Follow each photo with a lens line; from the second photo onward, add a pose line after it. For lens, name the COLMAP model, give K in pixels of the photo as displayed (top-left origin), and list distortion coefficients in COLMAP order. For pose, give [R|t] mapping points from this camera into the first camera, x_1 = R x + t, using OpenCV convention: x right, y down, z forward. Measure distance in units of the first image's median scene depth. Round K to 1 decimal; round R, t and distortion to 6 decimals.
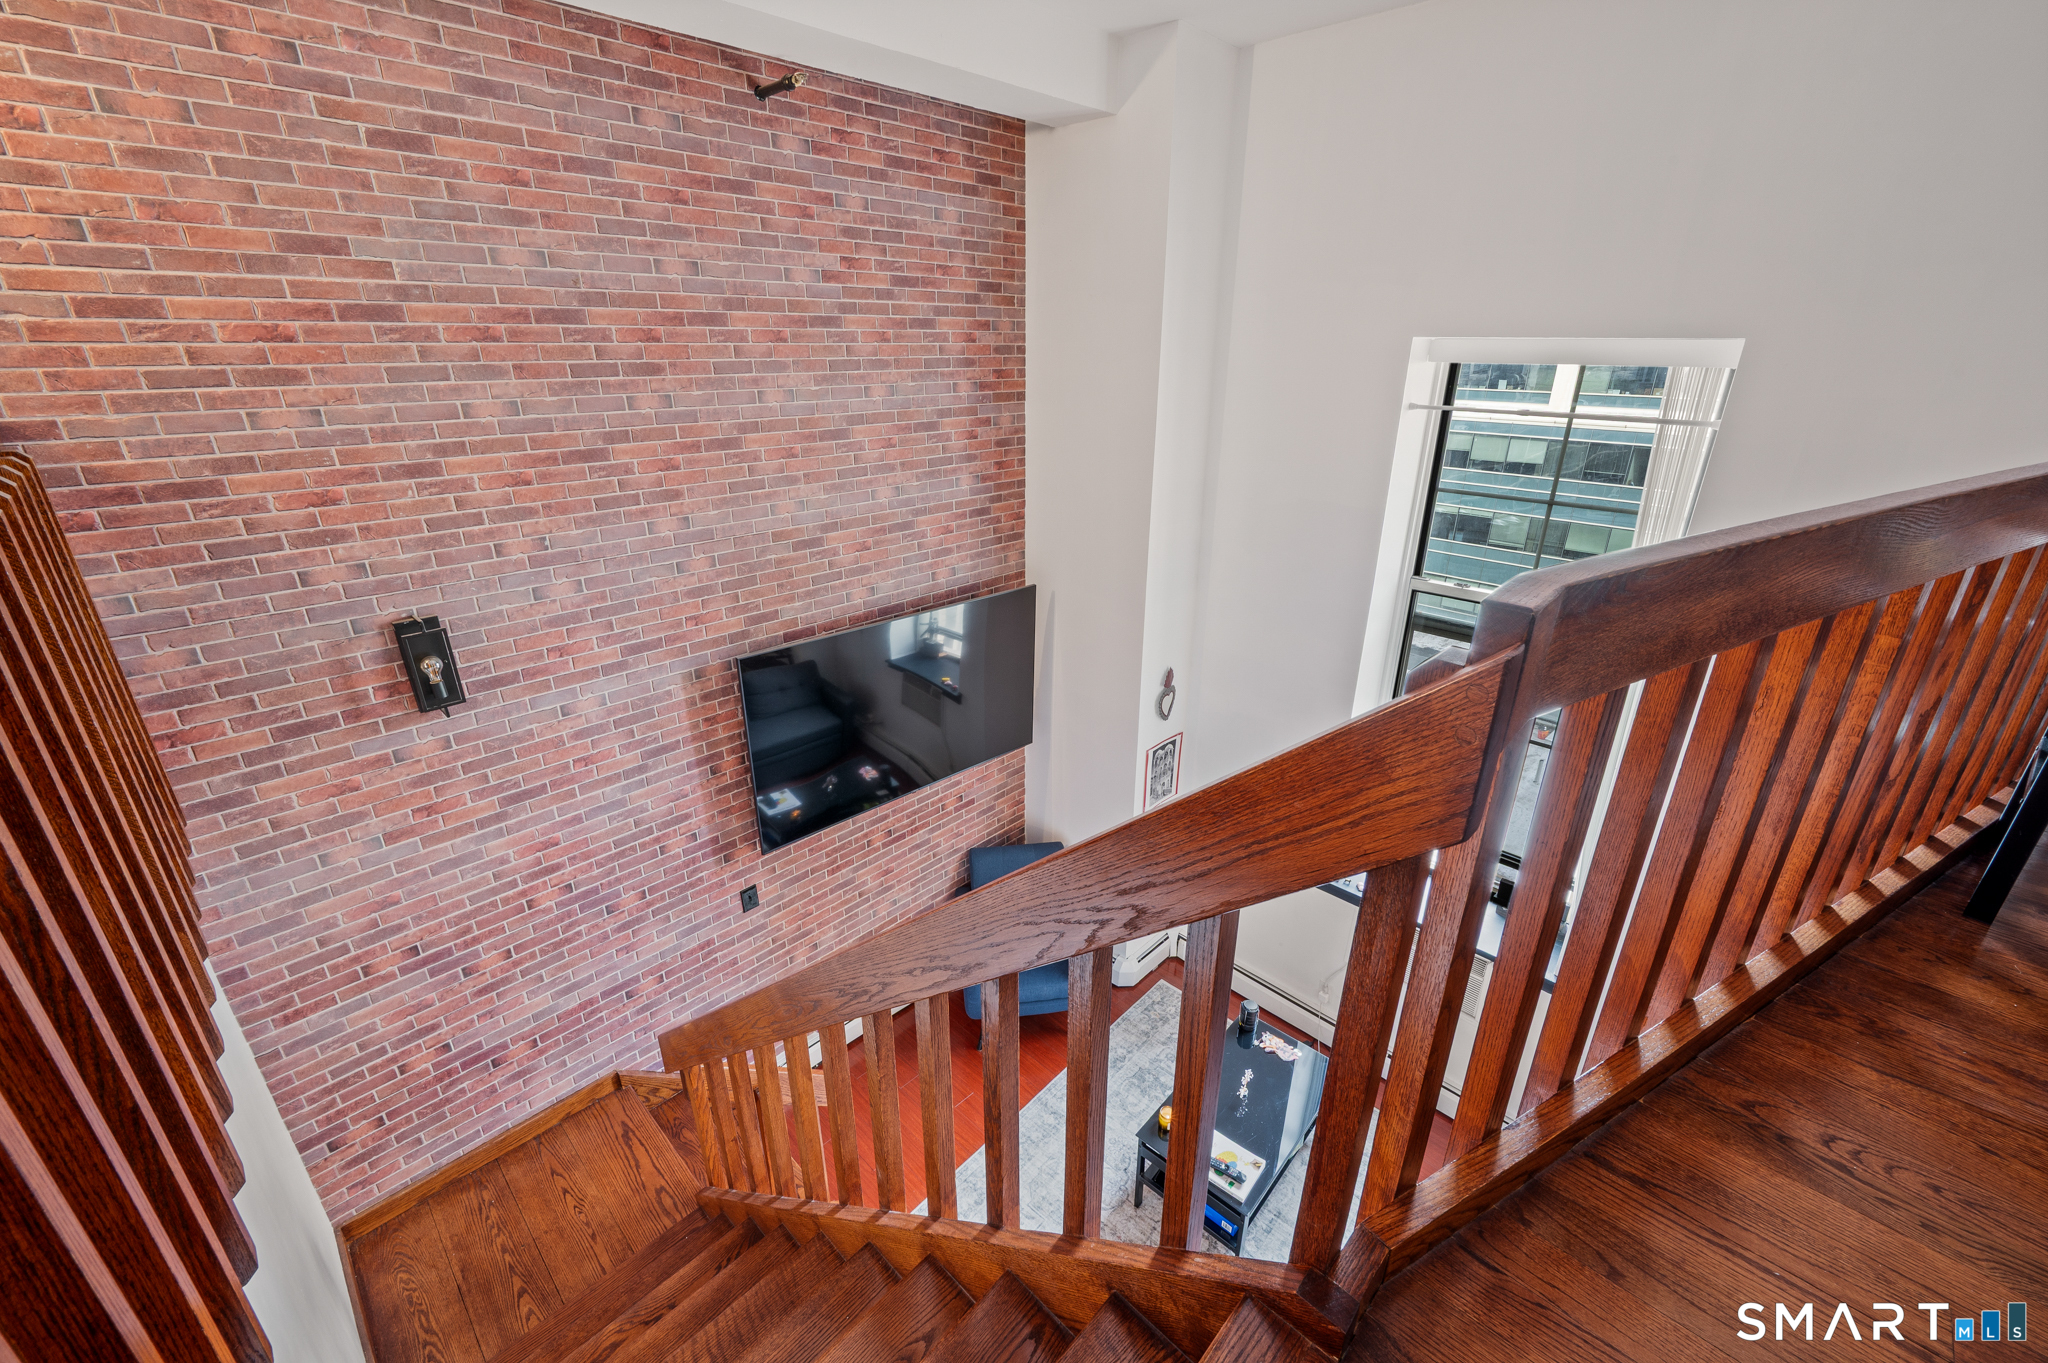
lens RADIAL K [[839.9, 0, 1026.1], [0, 839.9, 688.8], [0, 0, 1]] dist [-0.003445, 0.000459]
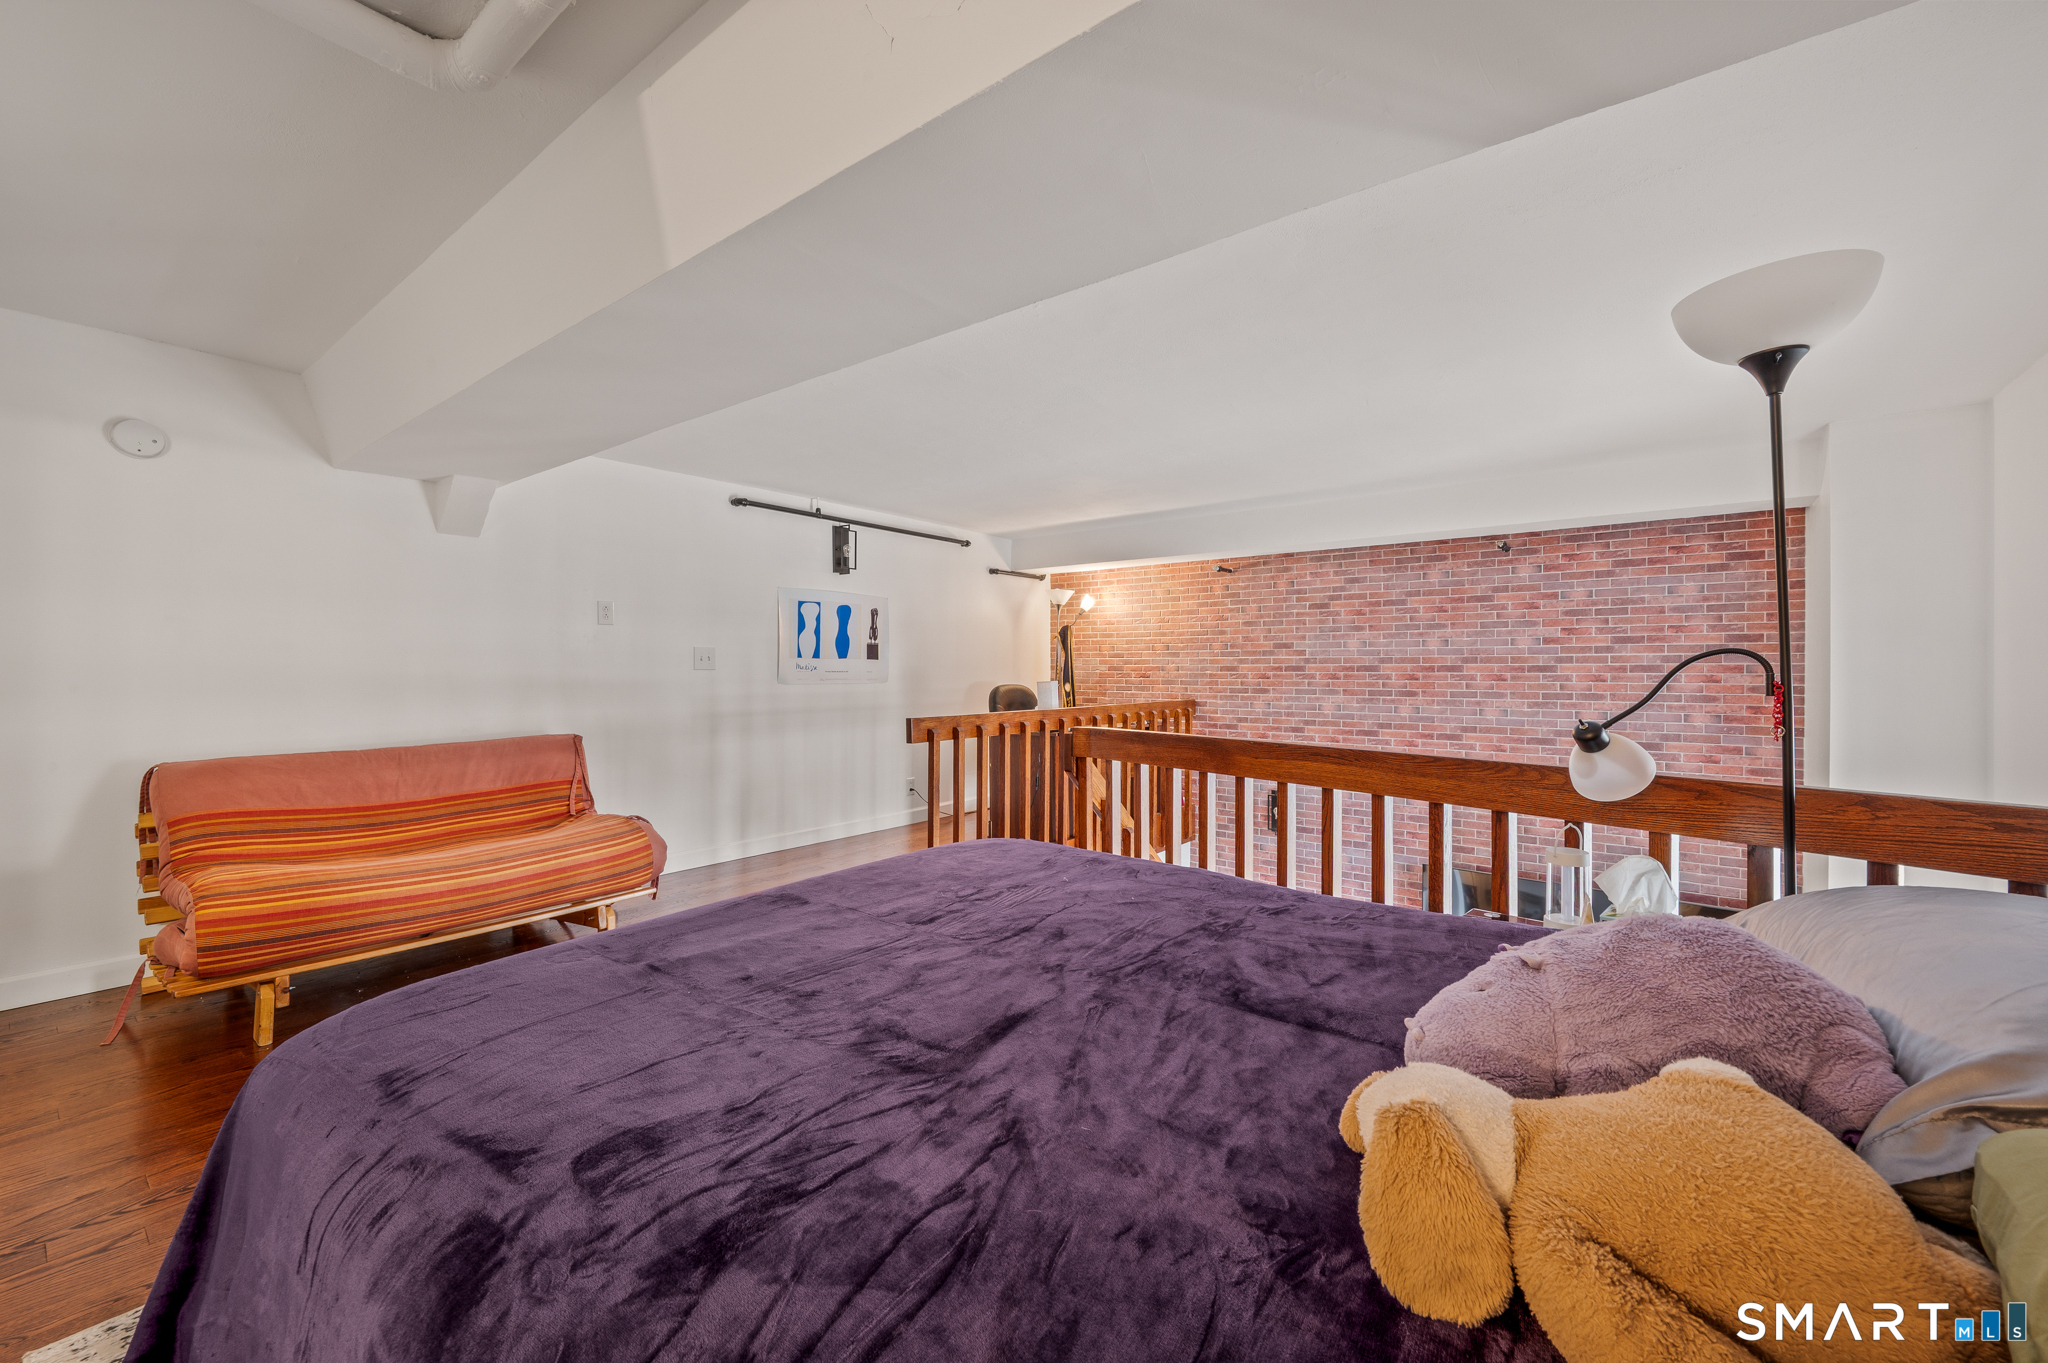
lens RADIAL K [[839.9, 0, 1040.3], [0, 839.9, 677.2], [0, 0, 1]] dist [-0.003445, 0.000459]
pose [[0.101784, 0.005955, -0.994789, 1.348097], [-0.382265, 0.923442, -0.033585, -0.037513], [0.918430, 0.383691, 0.096268, 0.049266]]
